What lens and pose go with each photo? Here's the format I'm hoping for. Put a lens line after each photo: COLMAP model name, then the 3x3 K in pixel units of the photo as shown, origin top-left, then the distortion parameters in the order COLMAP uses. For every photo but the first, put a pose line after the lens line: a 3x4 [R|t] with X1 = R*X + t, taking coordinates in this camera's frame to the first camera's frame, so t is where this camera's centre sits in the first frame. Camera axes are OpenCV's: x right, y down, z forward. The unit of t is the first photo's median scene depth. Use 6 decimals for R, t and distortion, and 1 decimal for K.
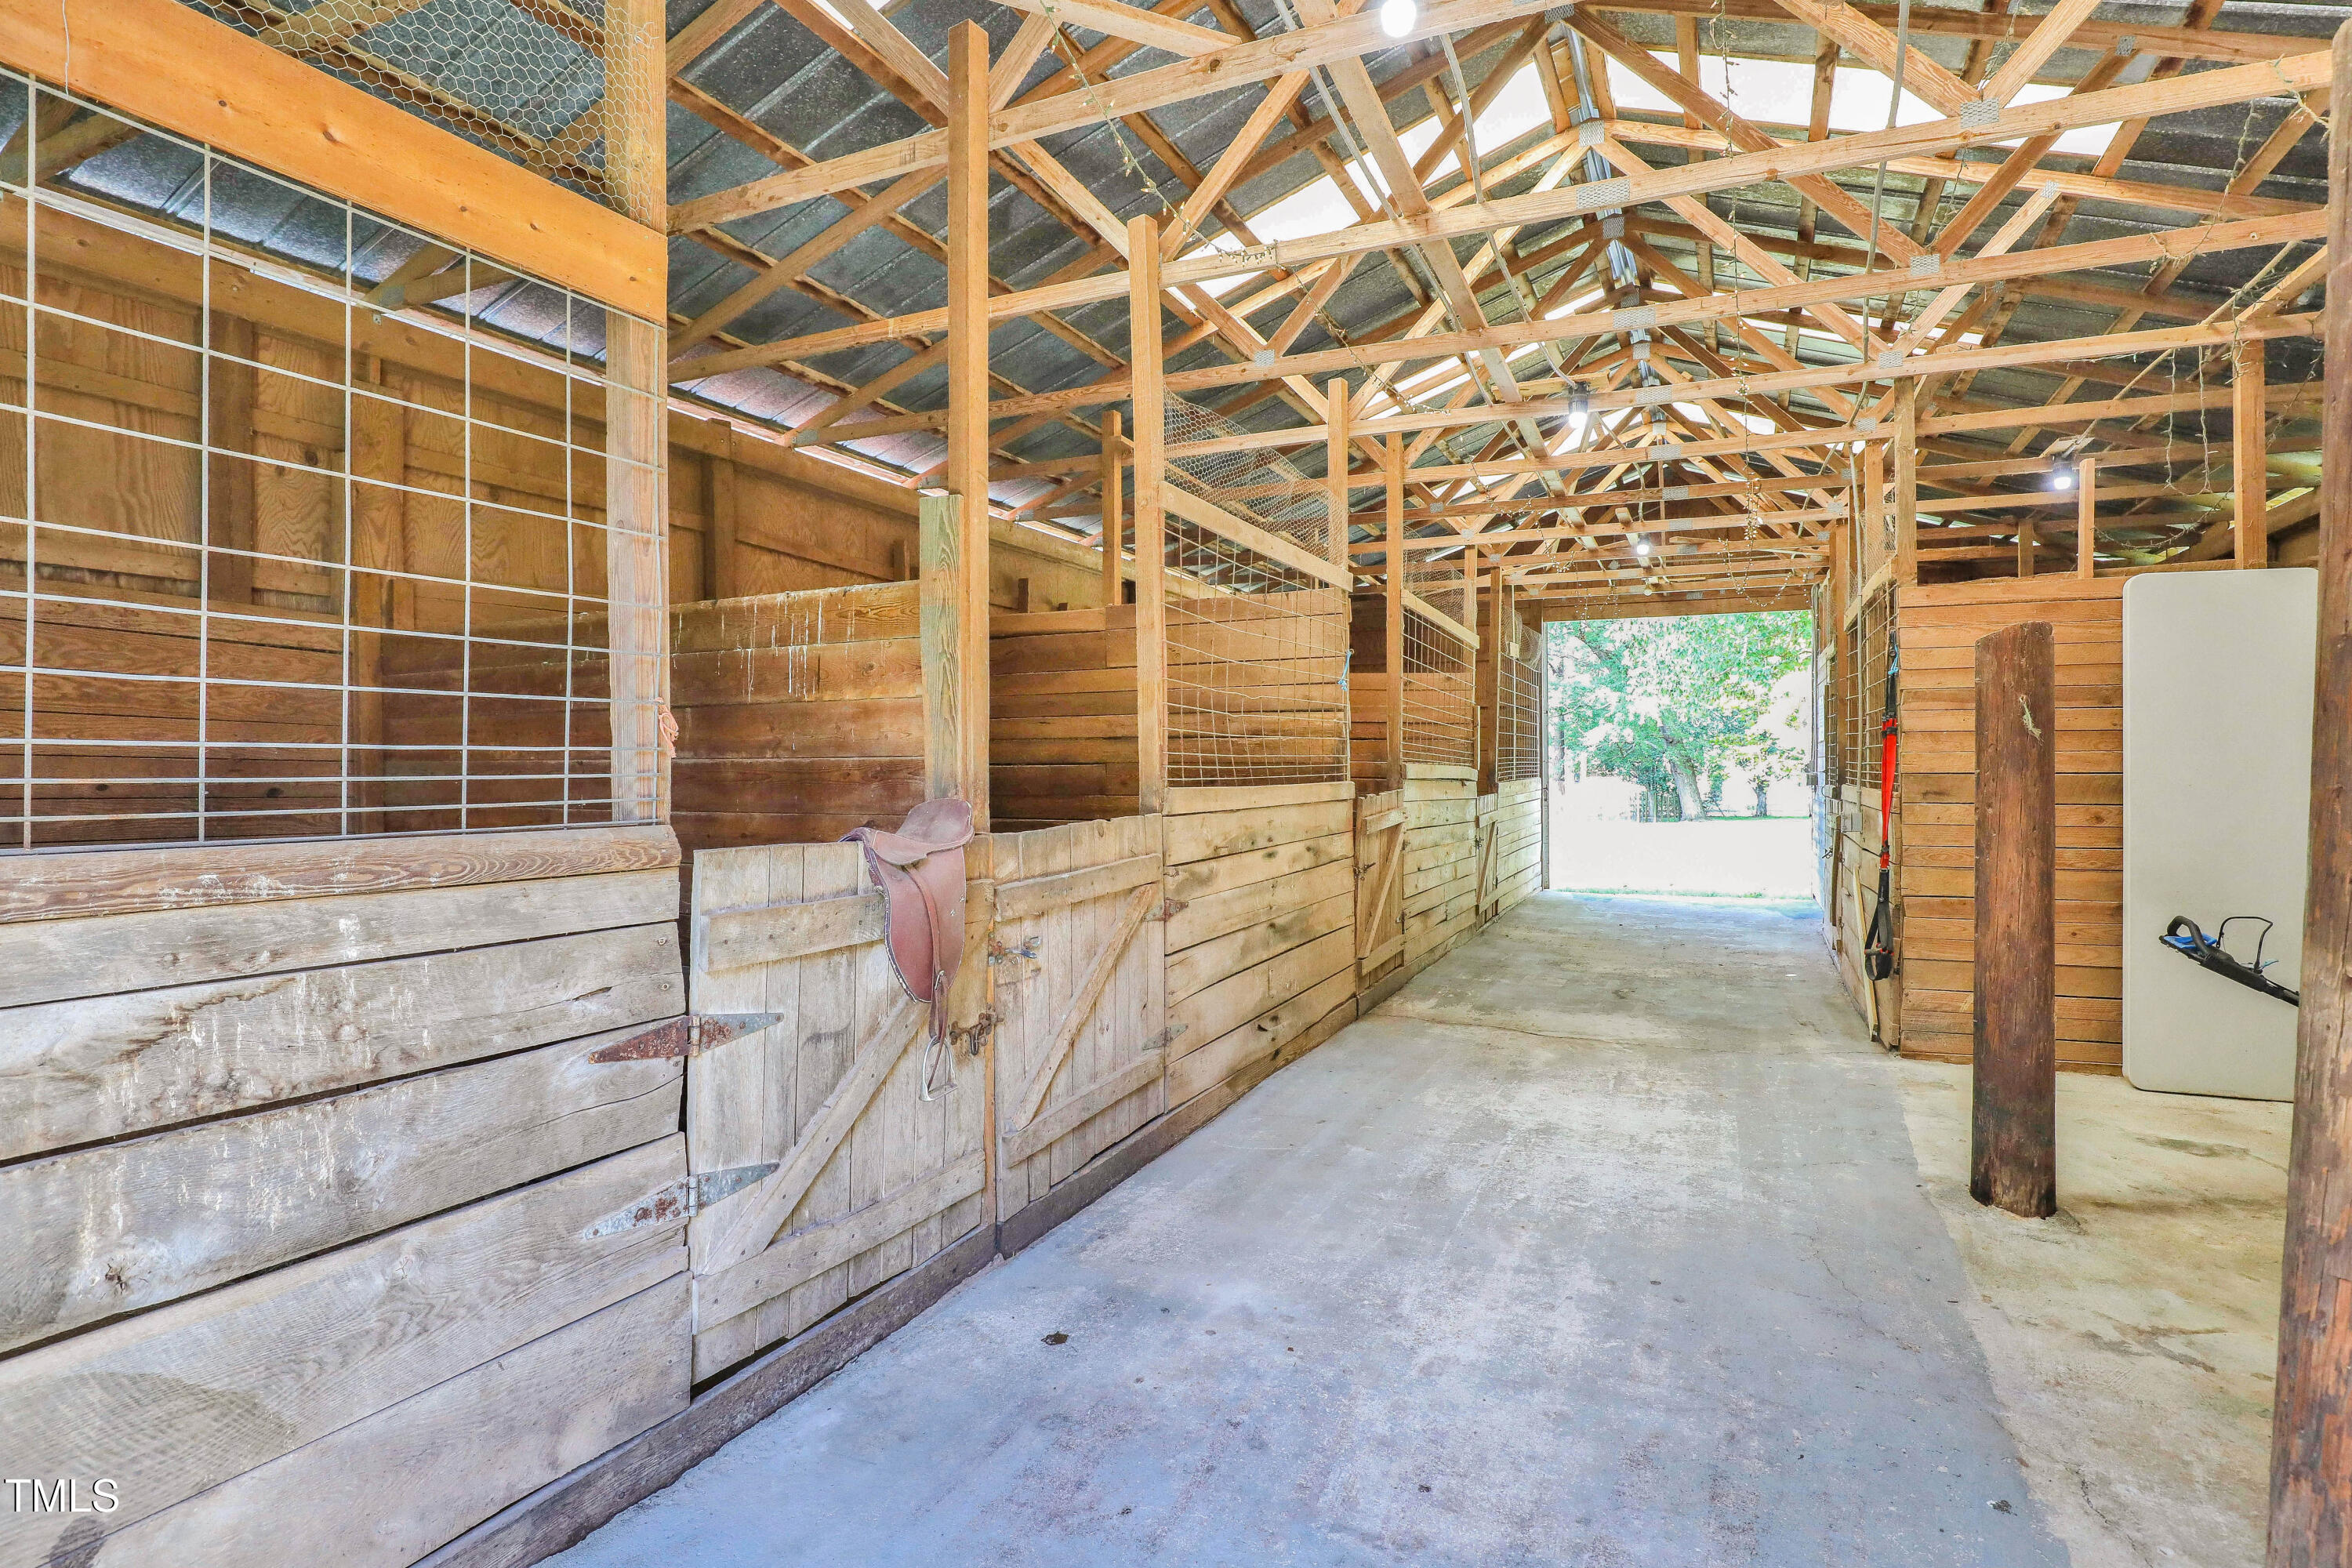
lens RADIAL K [[1151.8, 0, 1175.4], [0, 1151.8, 771.3], [0, 0, 1]] dist [-0.029212, 0.004740]
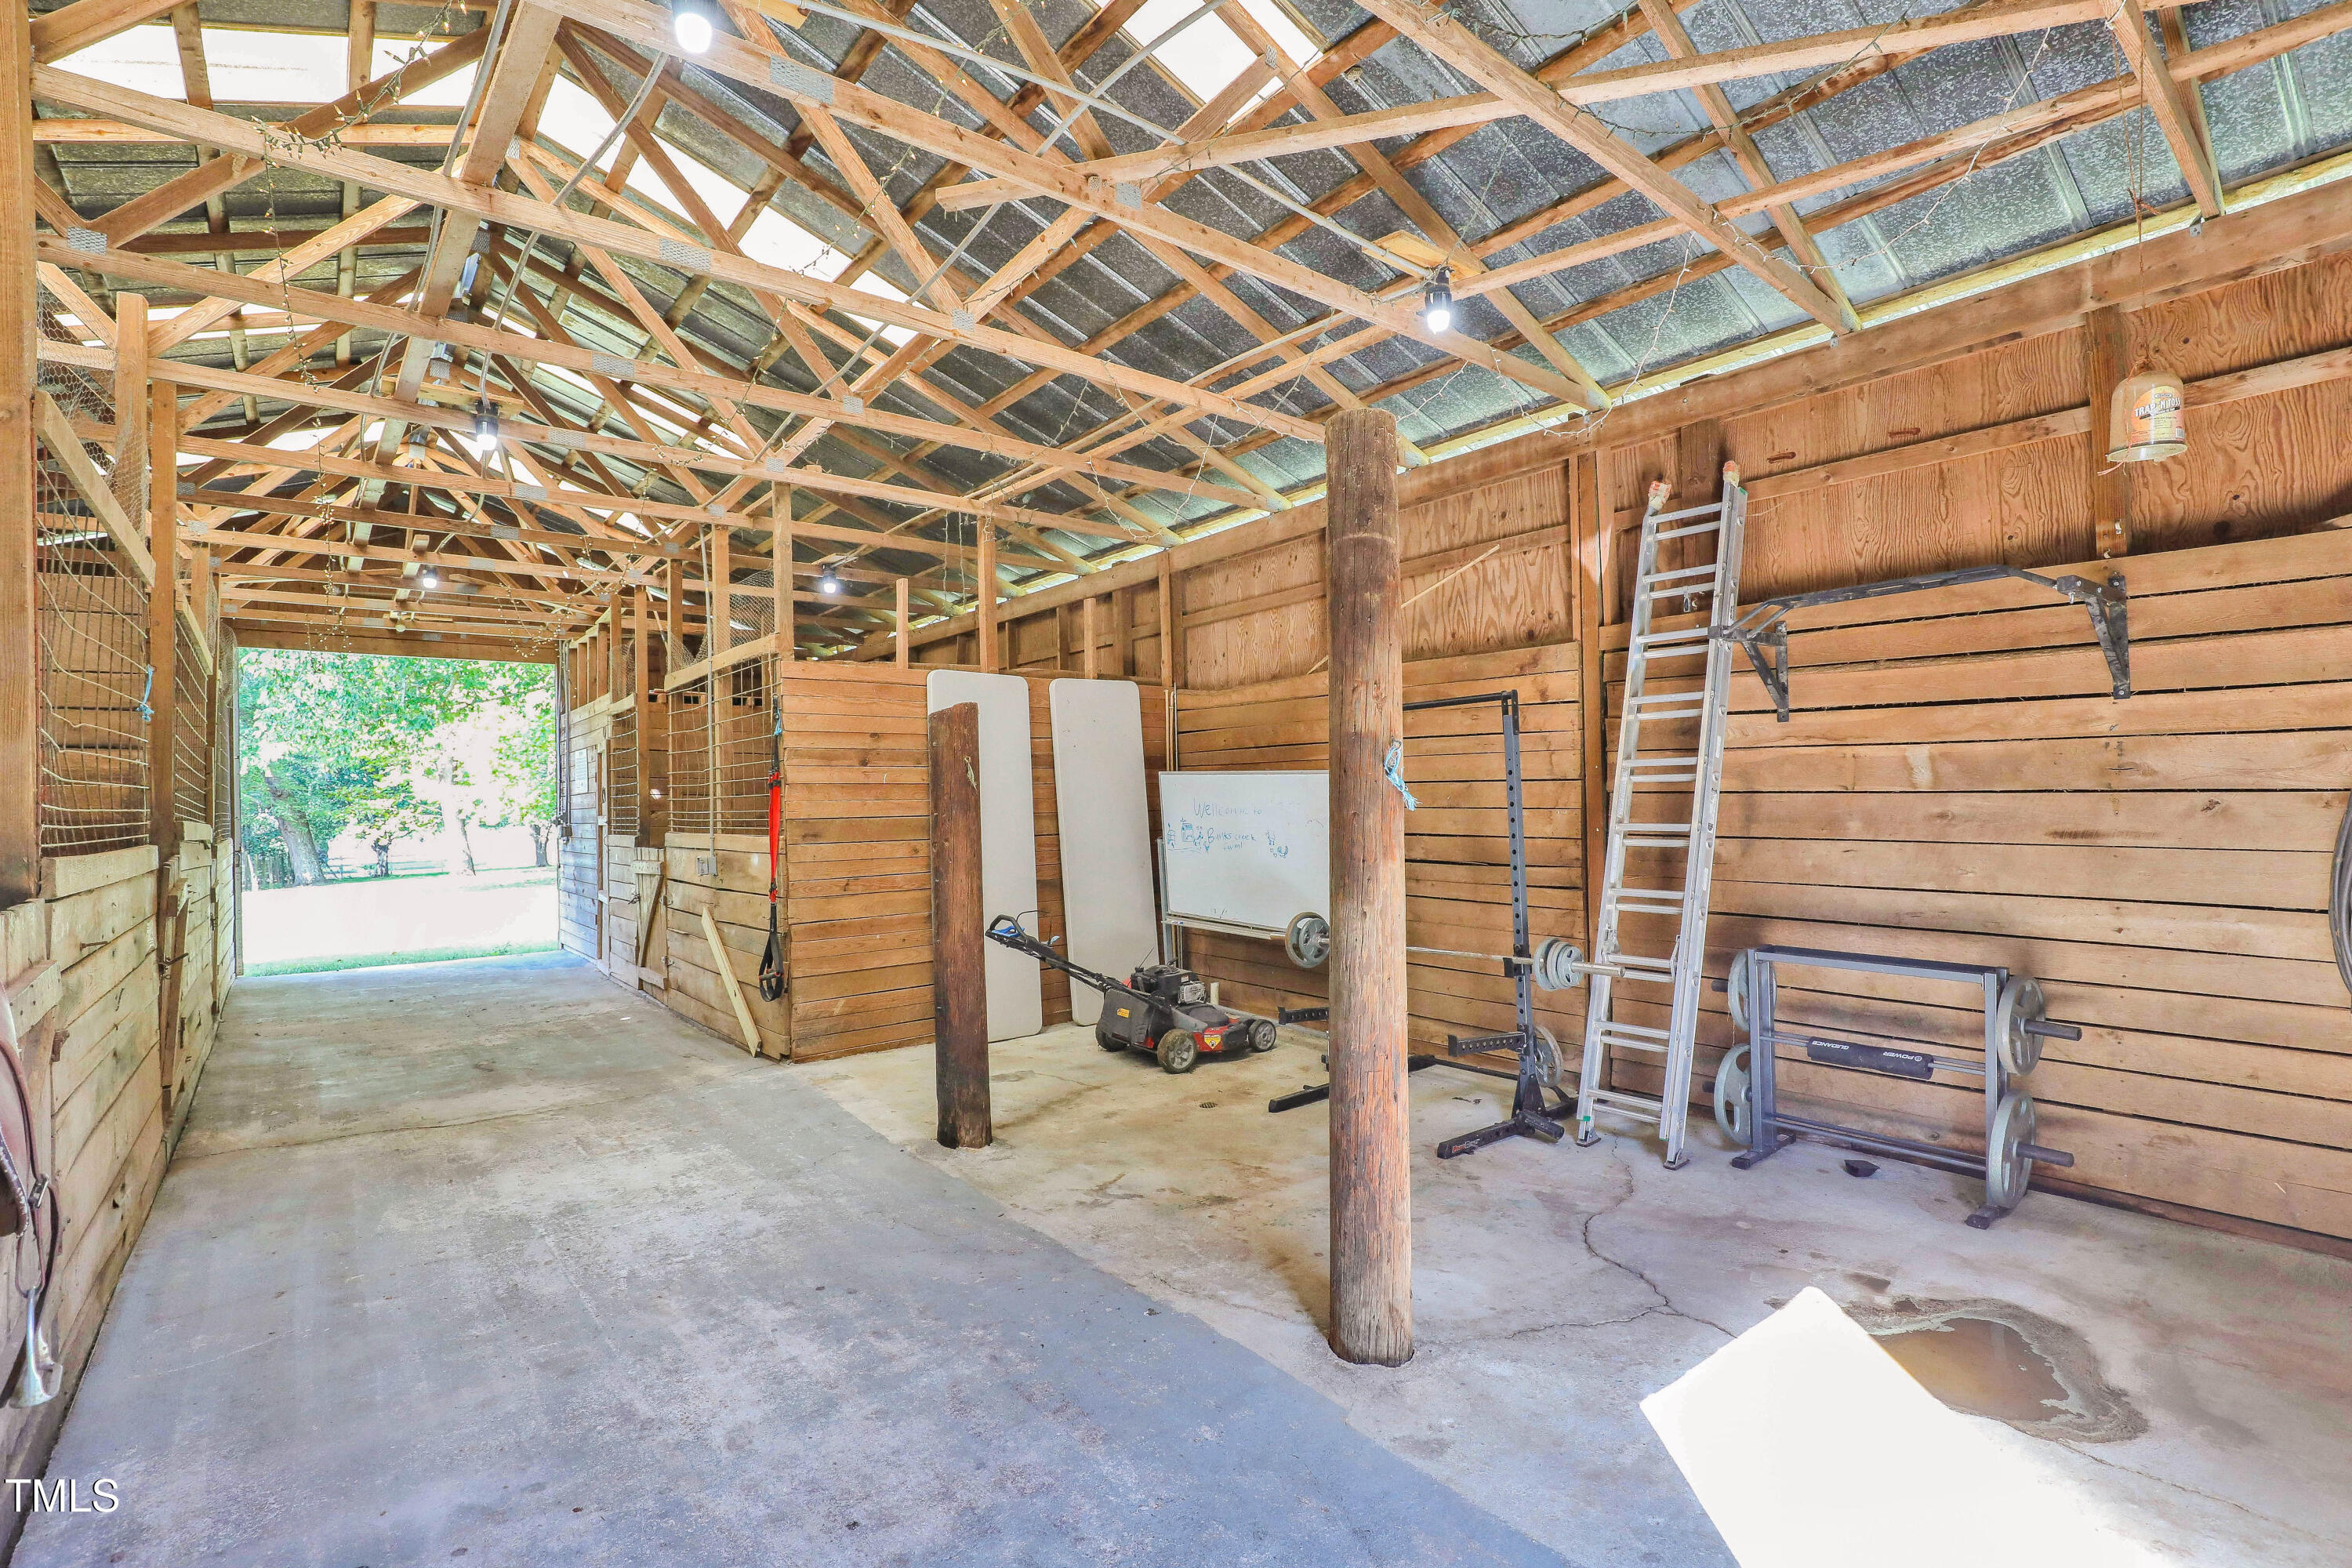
lens RADIAL K [[1151.8, 0, 1180.7], [0, 1151.8, 786.4], [0, 0, 1]] dist [-0.029212, 0.004740]
pose [[0.446370, 0.007372, 0.894818, -0.303212], [0.023105, 0.999538, -0.019760, 0.000573], [-0.894550, 0.029495, 0.445993, 0.146751]]
